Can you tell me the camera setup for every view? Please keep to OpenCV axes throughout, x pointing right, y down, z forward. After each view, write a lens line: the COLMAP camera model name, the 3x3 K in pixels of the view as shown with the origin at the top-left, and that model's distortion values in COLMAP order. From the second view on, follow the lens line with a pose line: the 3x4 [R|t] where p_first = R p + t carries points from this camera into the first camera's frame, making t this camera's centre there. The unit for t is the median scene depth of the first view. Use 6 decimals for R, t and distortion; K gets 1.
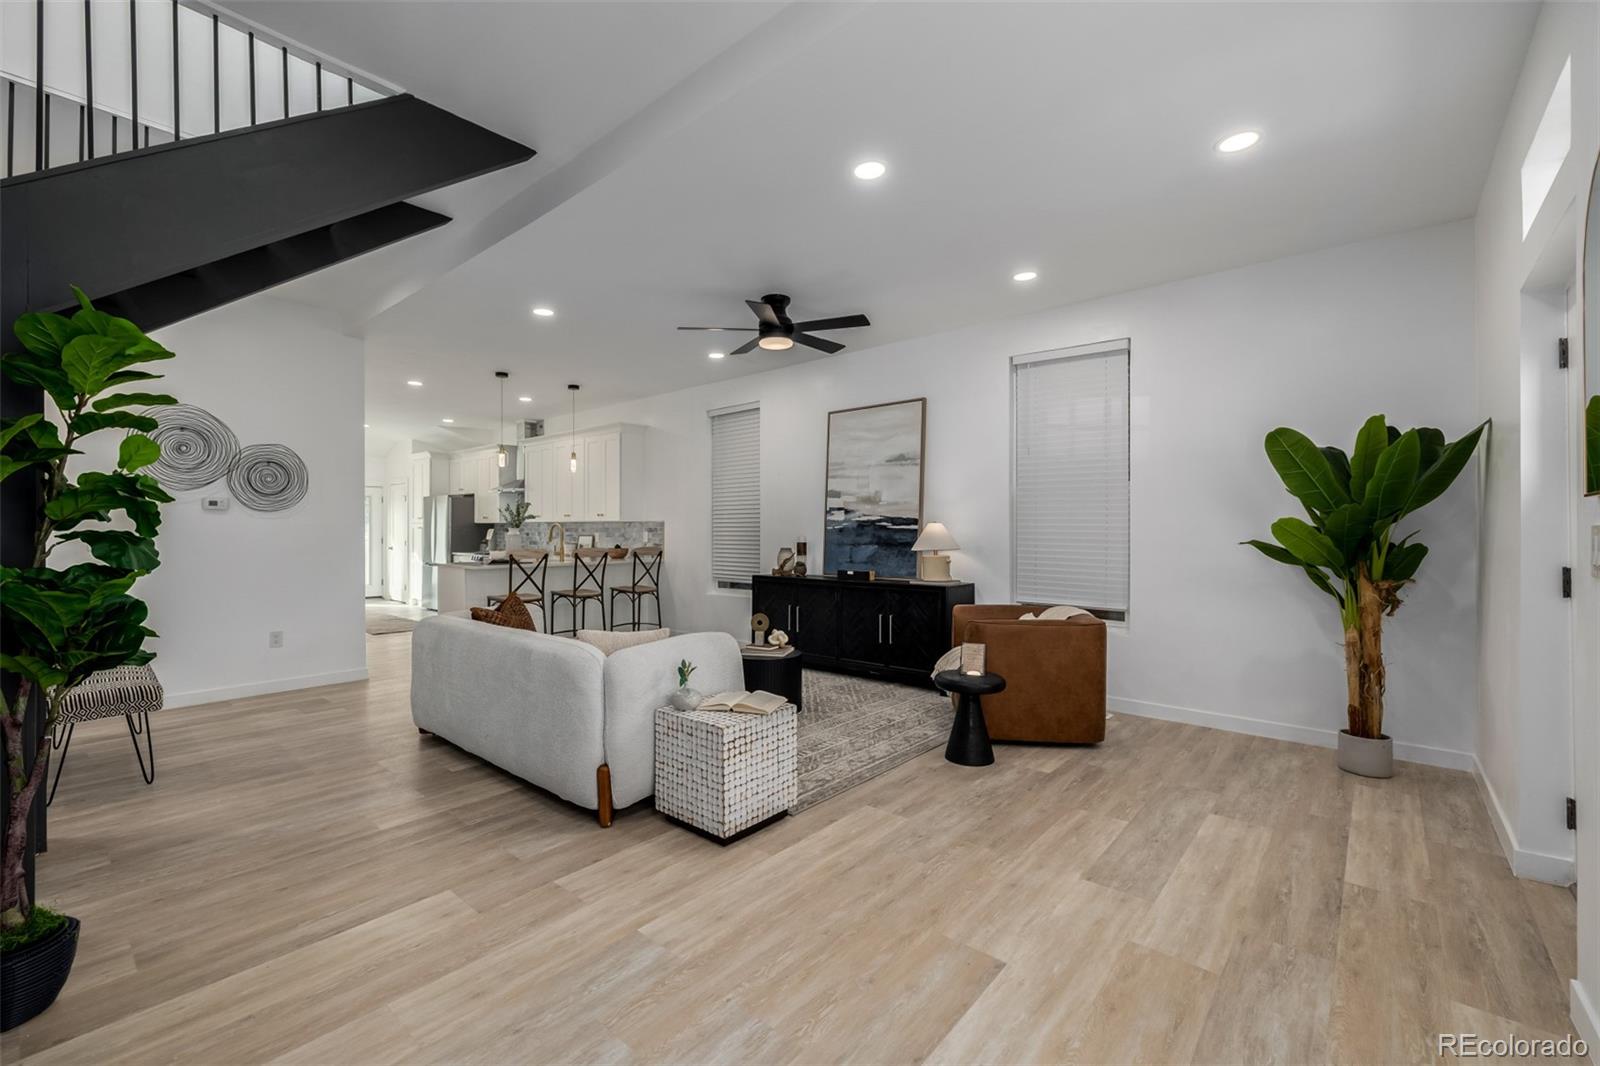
lens RADIAL K [[677.9, 0, 796.1], [0, 677.9, 531.2], [0, 0, 1]] dist [0.001255, 0.000344]
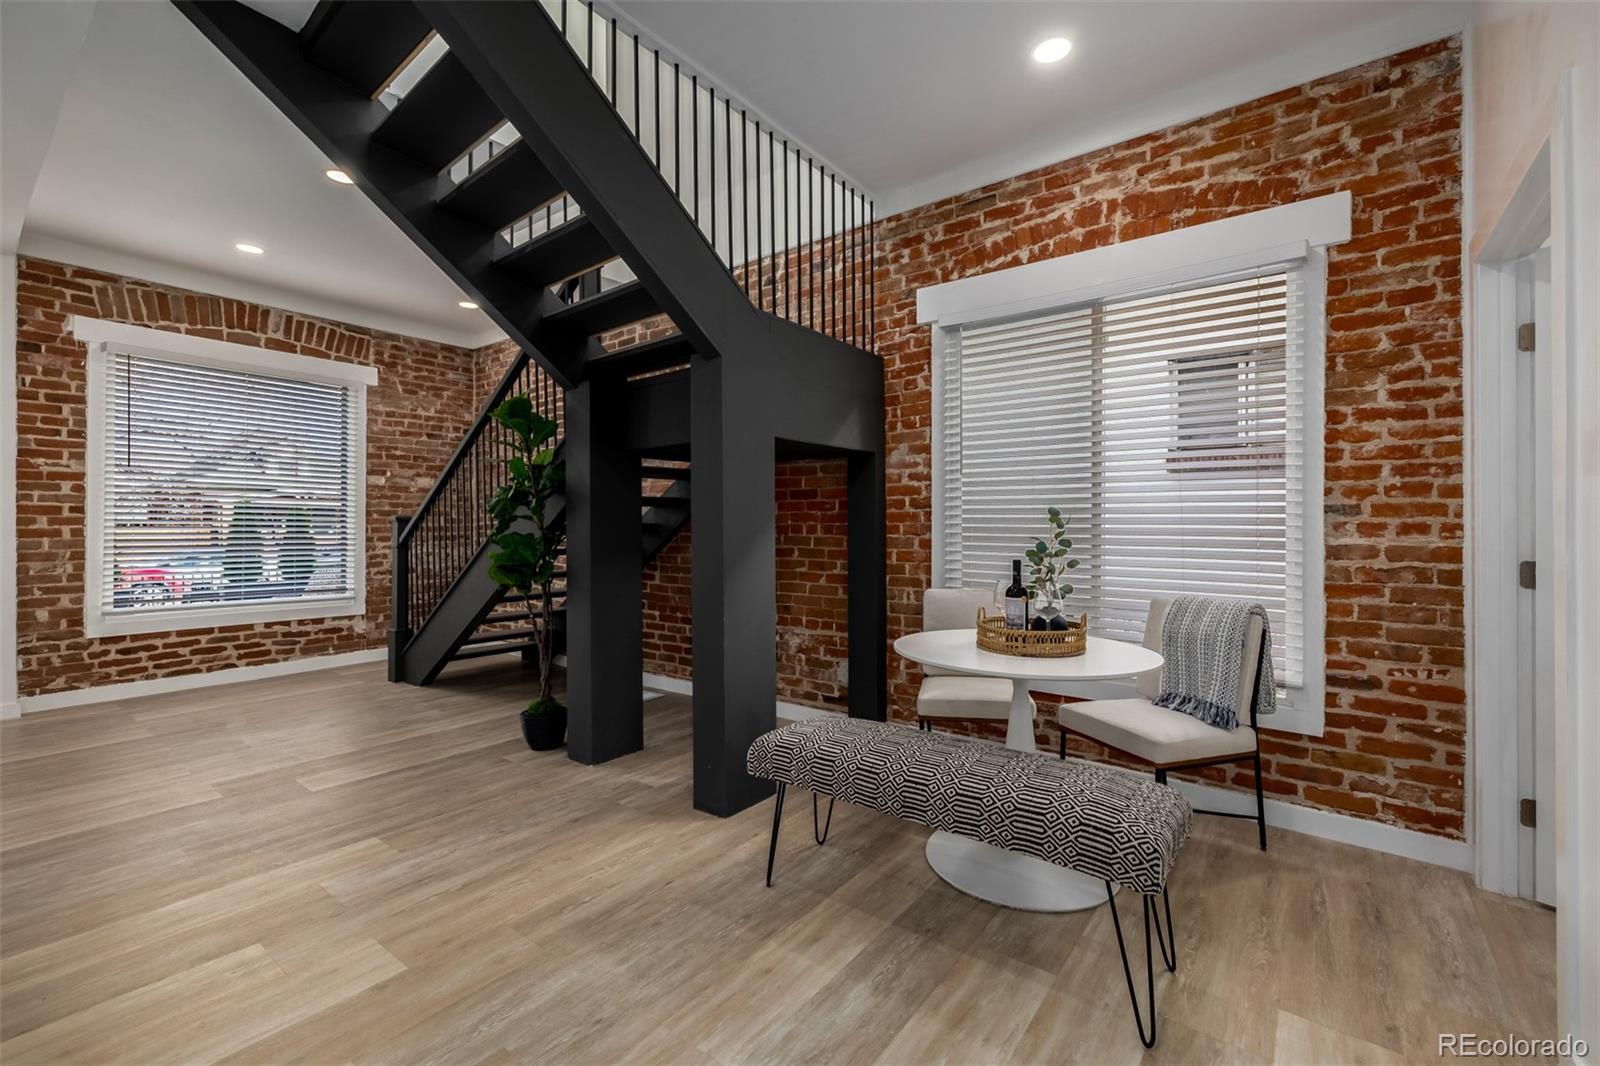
lens RADIAL K [[681.8, 0, 808.5], [0, 681.8, 521.5], [0, 0, 1]] dist [0.002723, 0.000189]
pose [[-0.997551, 0.003045, -0.069873, -0.539096], [0.002984, 0.999995, 0.000976, 0.005921], [0.069876, 0.000765, -0.997555, 0.933646]]
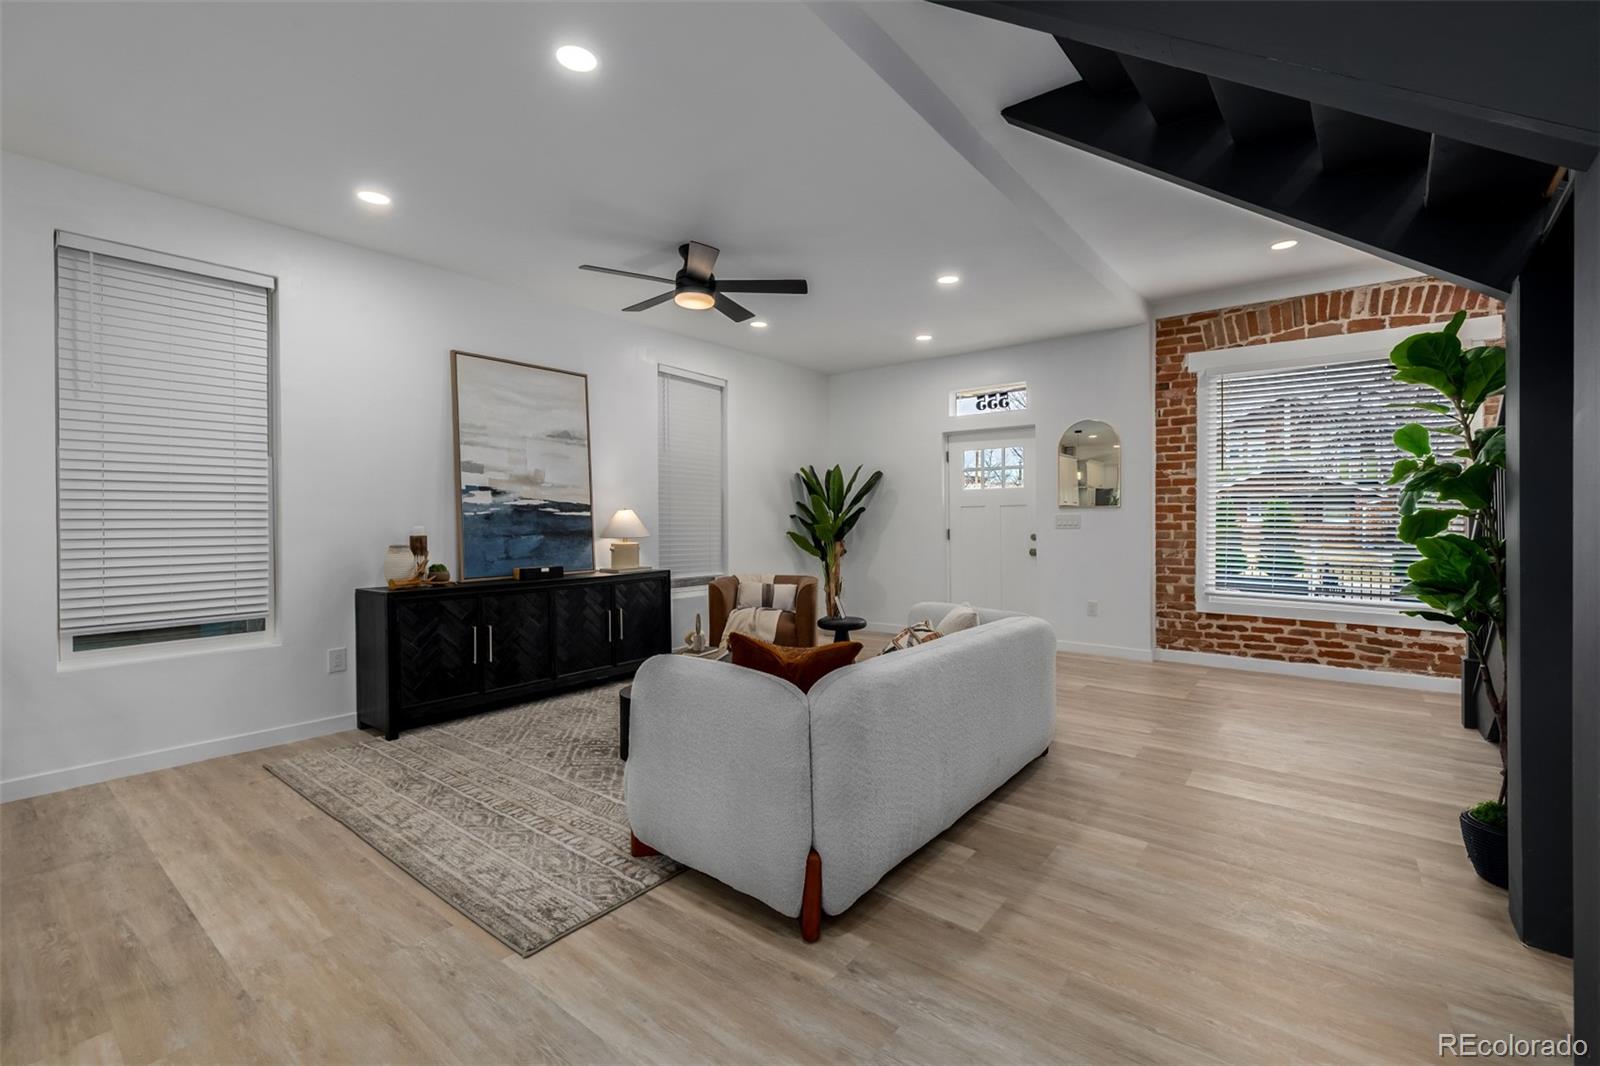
lens RADIAL K [[683.2, 0, 787.0], [0, 683.2, 521.2], [0, 0, 1]] dist [0.002119, 0.000205]
pose [[-0.037641, -0.001519, 0.999290, -0.713083], [0.006646, 0.999976, 0.001771, 0.003873], [-0.999269, 0.006707, -0.037630, 0.717312]]
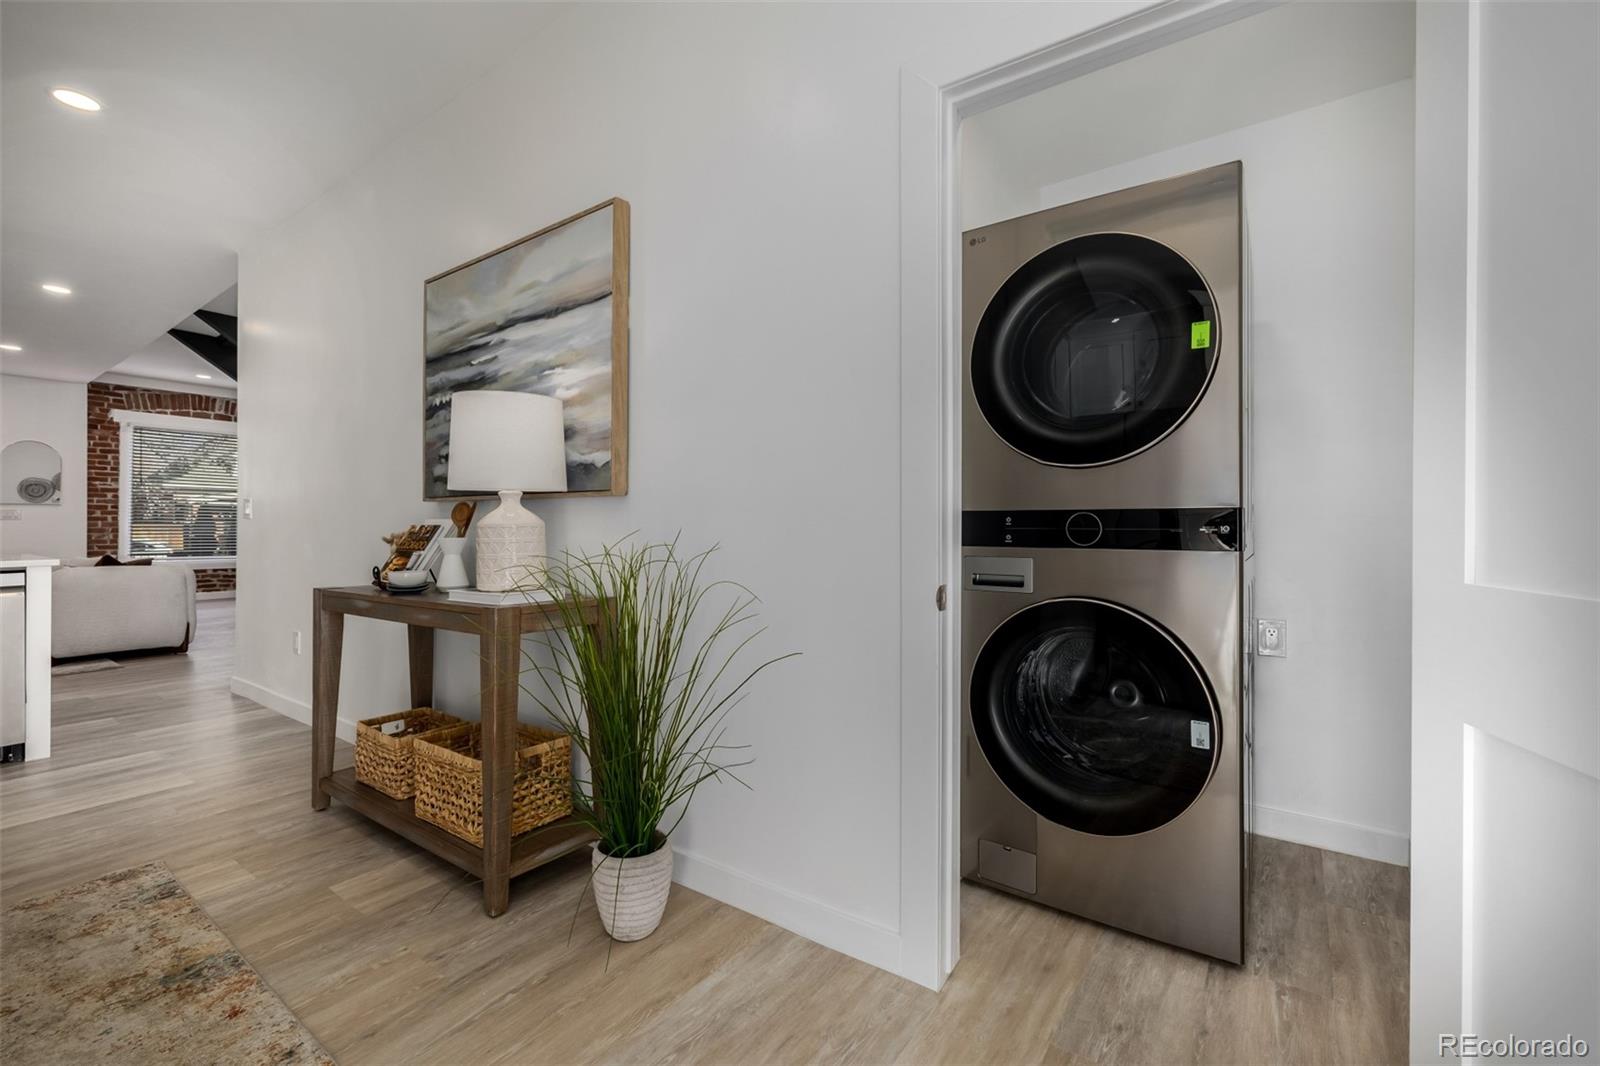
lens RADIAL K [[673.8, 0, 801.3], [0, 673.8, 522.5], [0, 0, 1]] dist [-0.000822, 0.000002]
pose [[-0.995176, -0.002310, -0.098081, -1.141099], [-0.002620, 0.999992, 0.003034, 0.016506], [0.098073, 0.003277, -0.995174, 1.743105]]
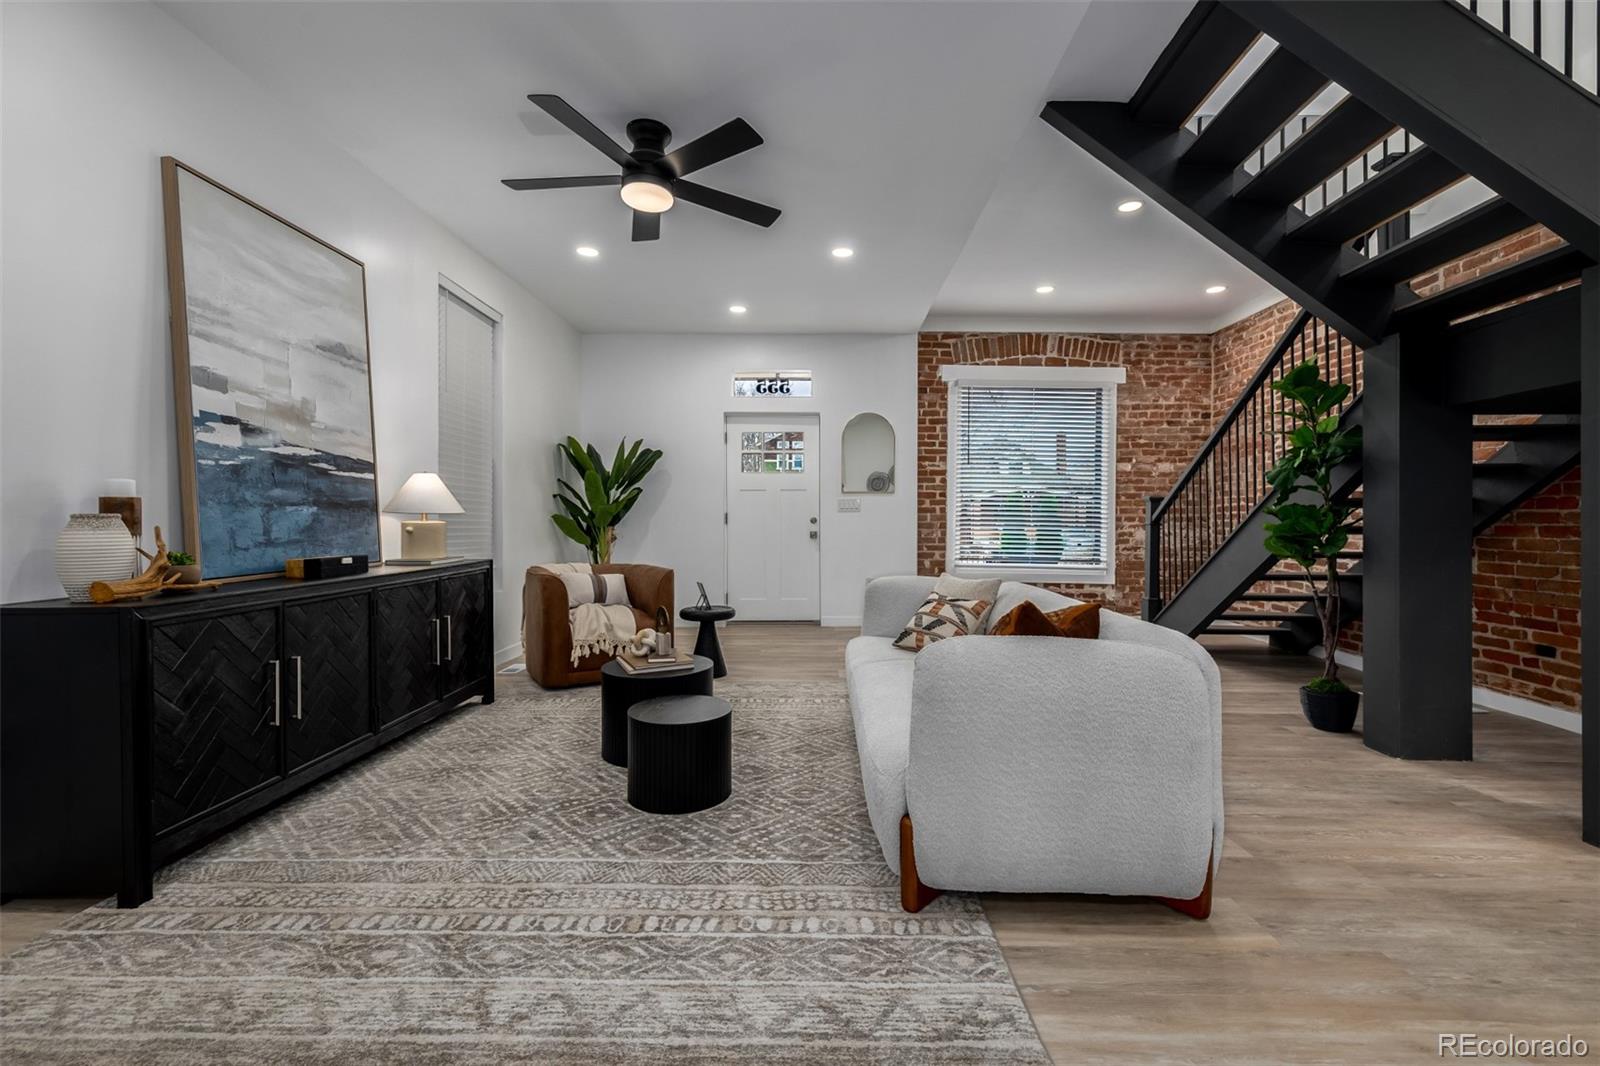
lens RADIAL K [[685.3, 0, 803.2], [0, 685.3, 518.9], [0, 0, 1]] dist [0.001031, 0.000096]
pose [[-0.644835, -0.003028, 0.764316, -0.502535], [-0.000922, 0.999995, 0.003184, 0.027608], [-0.764322, 0.001348, -0.644834, 1.030516]]
